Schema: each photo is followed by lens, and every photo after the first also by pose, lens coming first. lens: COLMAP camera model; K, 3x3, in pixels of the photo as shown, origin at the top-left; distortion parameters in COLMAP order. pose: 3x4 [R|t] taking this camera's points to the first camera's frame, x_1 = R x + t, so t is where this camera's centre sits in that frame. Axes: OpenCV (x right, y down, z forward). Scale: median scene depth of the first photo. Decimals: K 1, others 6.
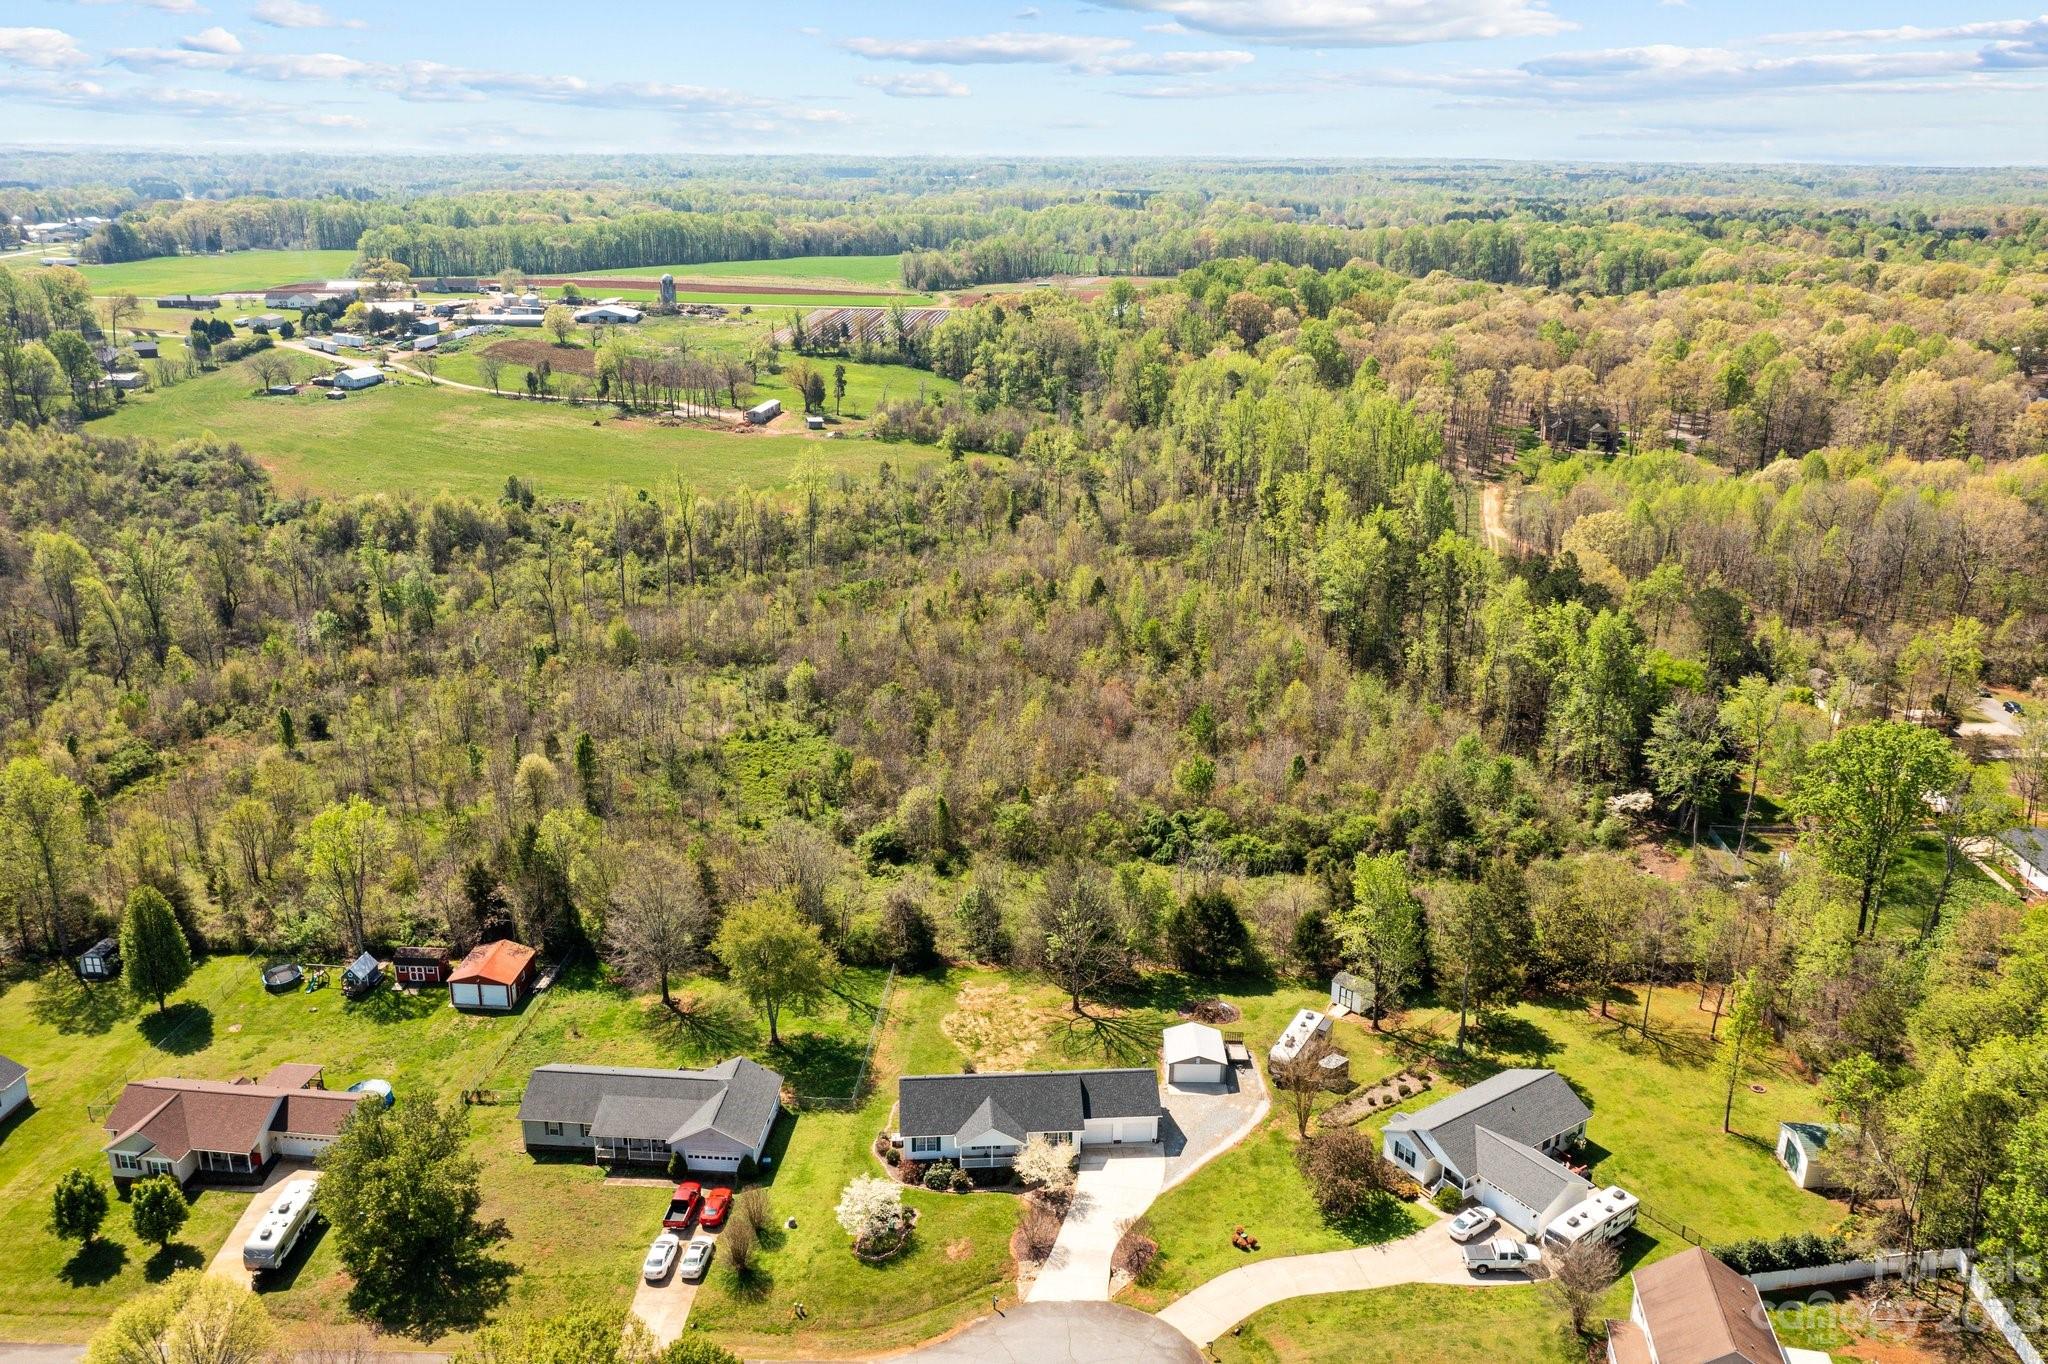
lens RADIAL K [[1616.0, 0, 1022.2], [0, 1616.0, 706.3], [0, 0, 1]] dist [-0.010234, -0.003005]
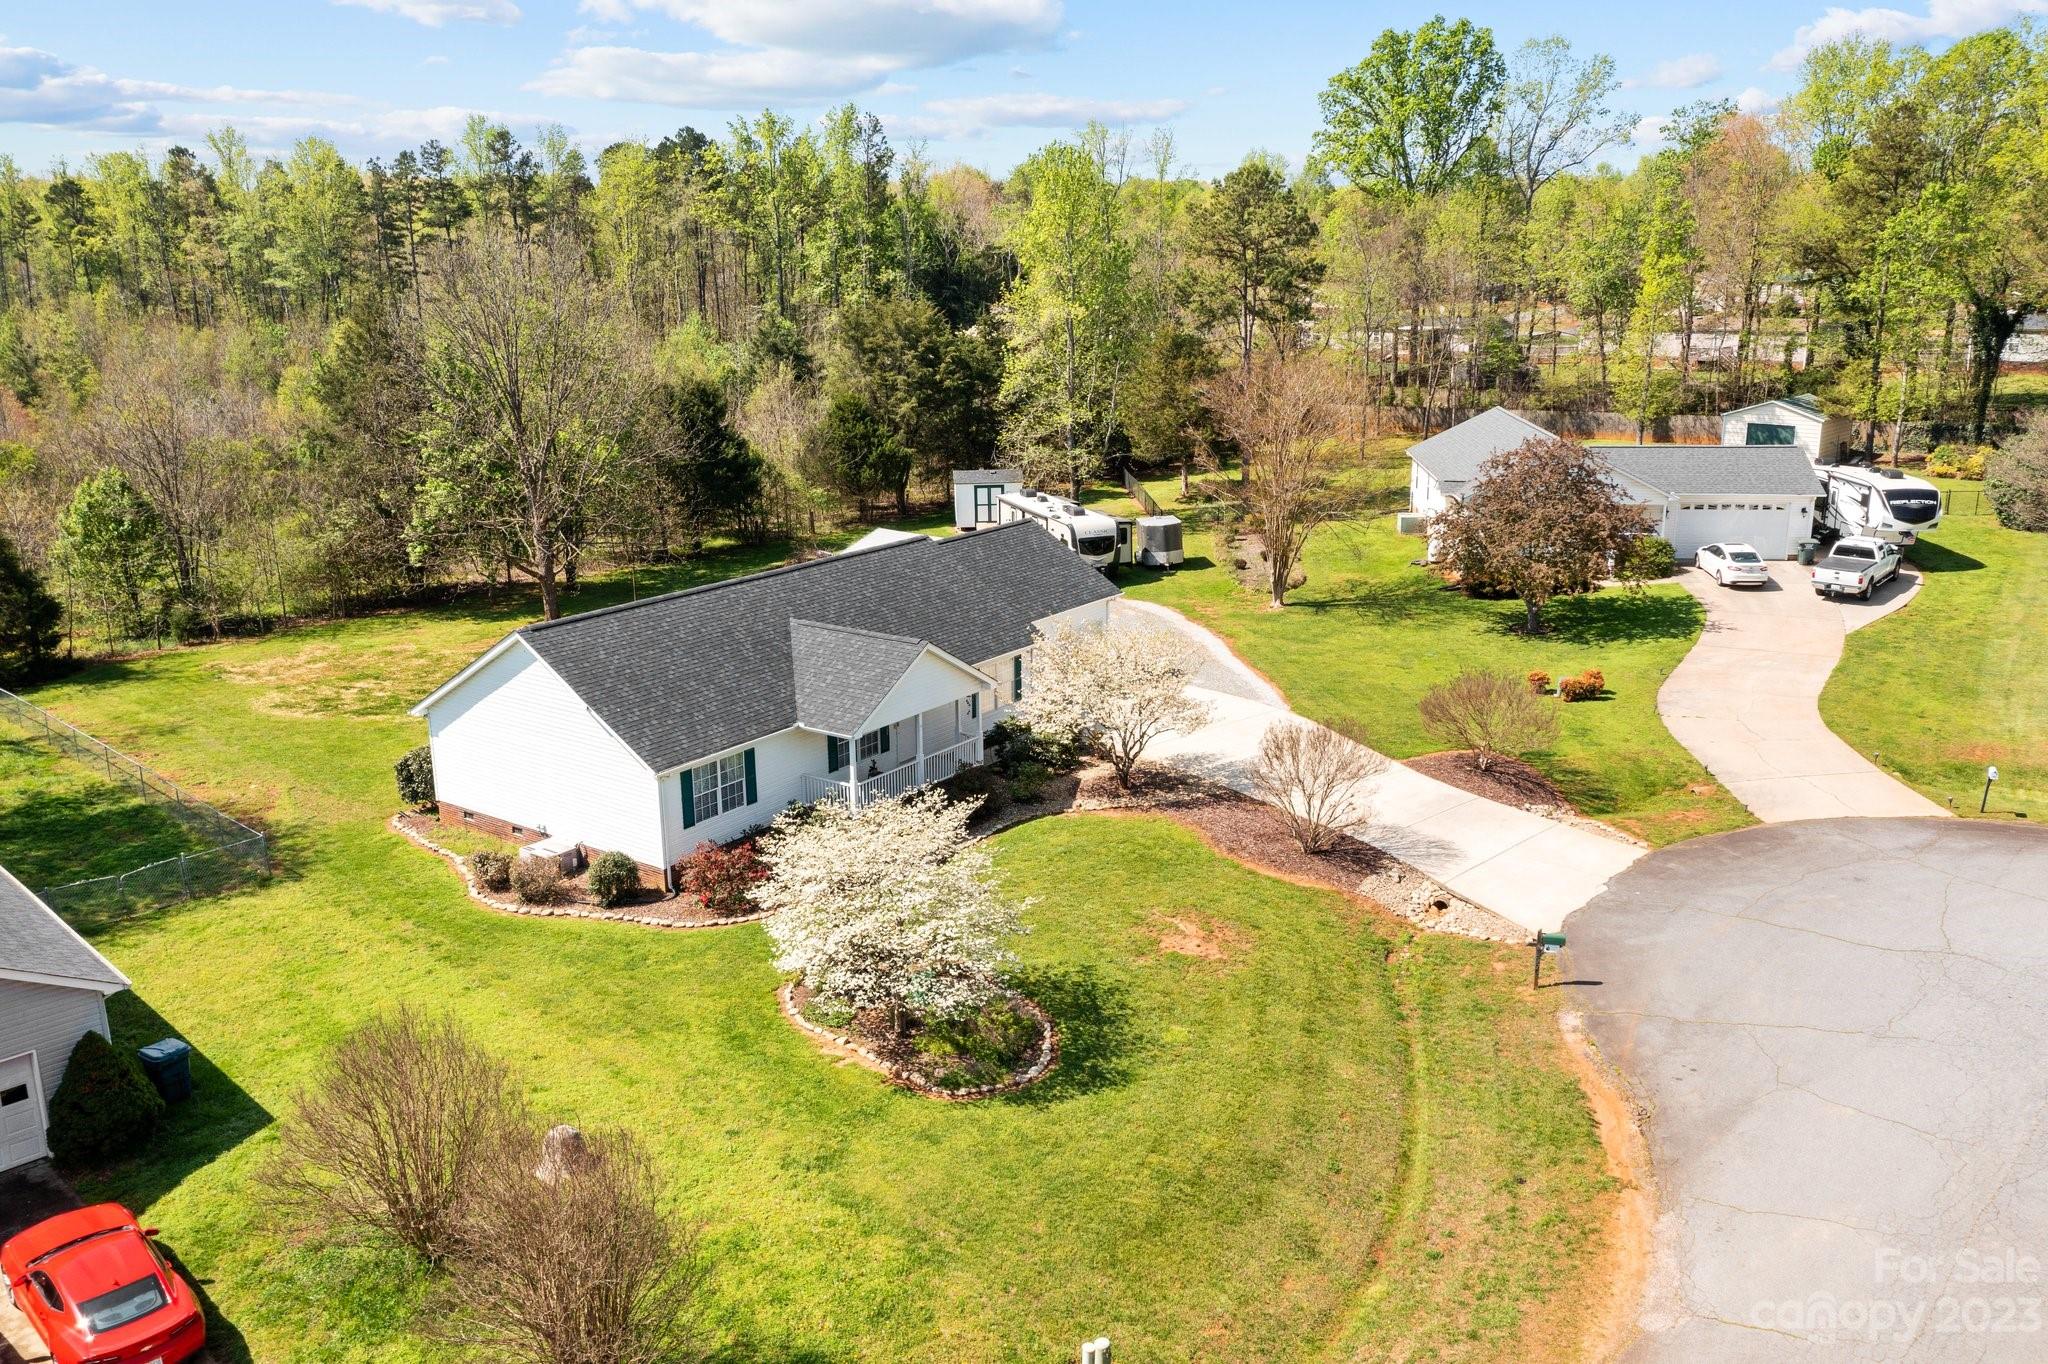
lens RADIAL K [[1638.5, 0, 1024.0], [0, 1638.5, 682.0], [0, 0, 1]] dist [-0.022103, -0.000751]
pose [[0.643205, -0.216295, 0.734509, -0.230522], [0.269738, 0.961785, 0.047015, 0.253528], [-0.716609, 0.167885, 0.676968, 0.762944]]
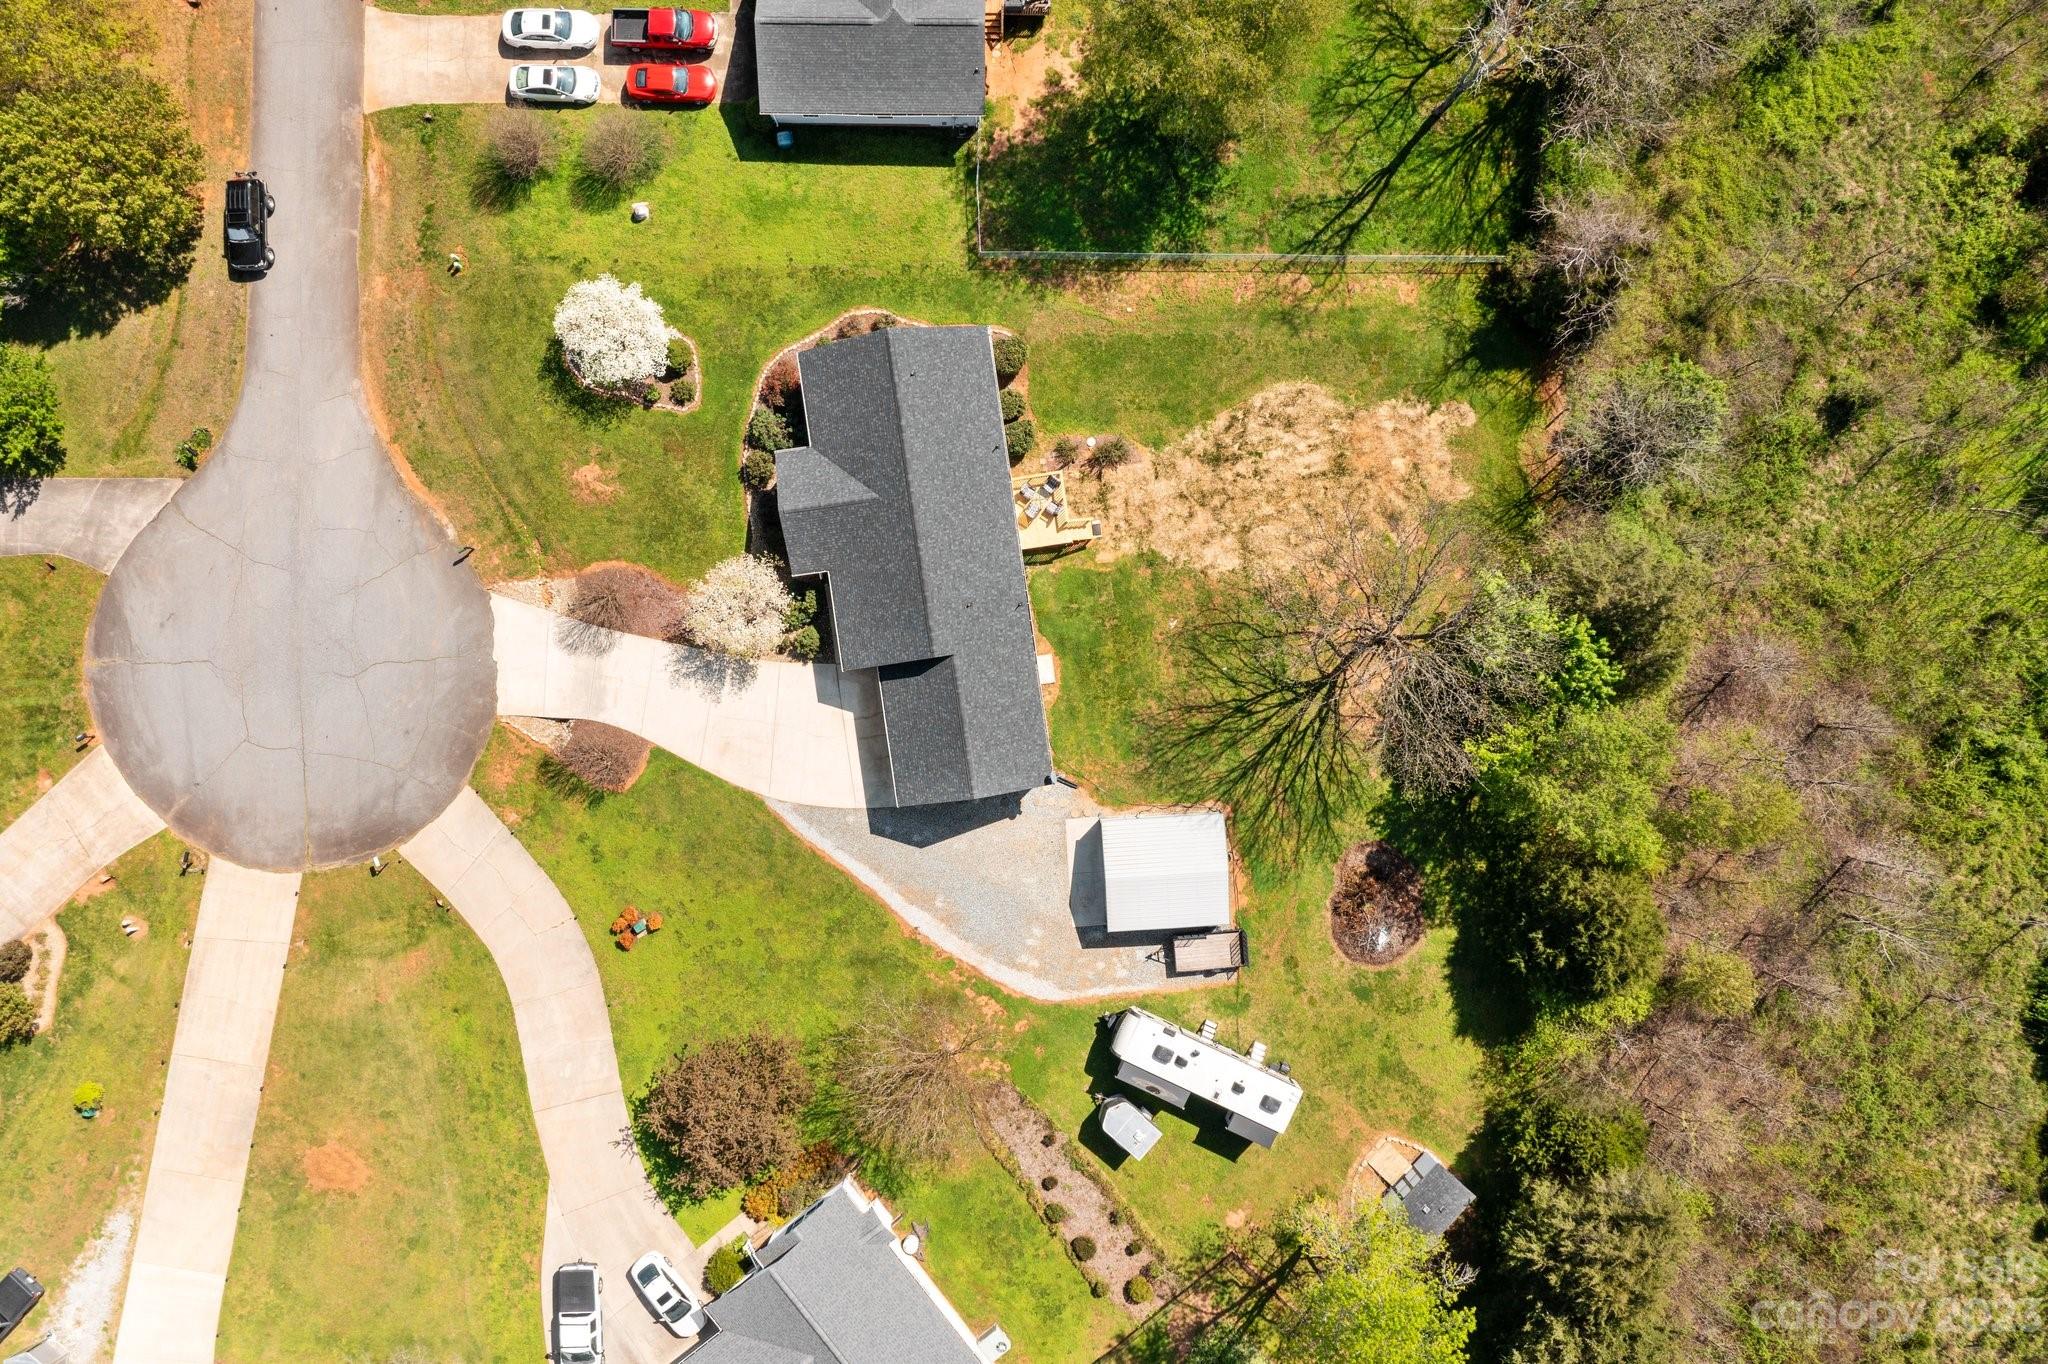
lens RADIAL K [[1613.8, 0, 1024.0], [0, 1613.8, 682.0], [0, 0, 1]] dist [-0.009079, -0.003884]
pose [[0.062322, 0.998011, -0.009532, 0.052360], [-0.330401, 0.029643, 0.943375, -0.299339], [0.941781, -0.055644, 0.331591, 0.870737]]
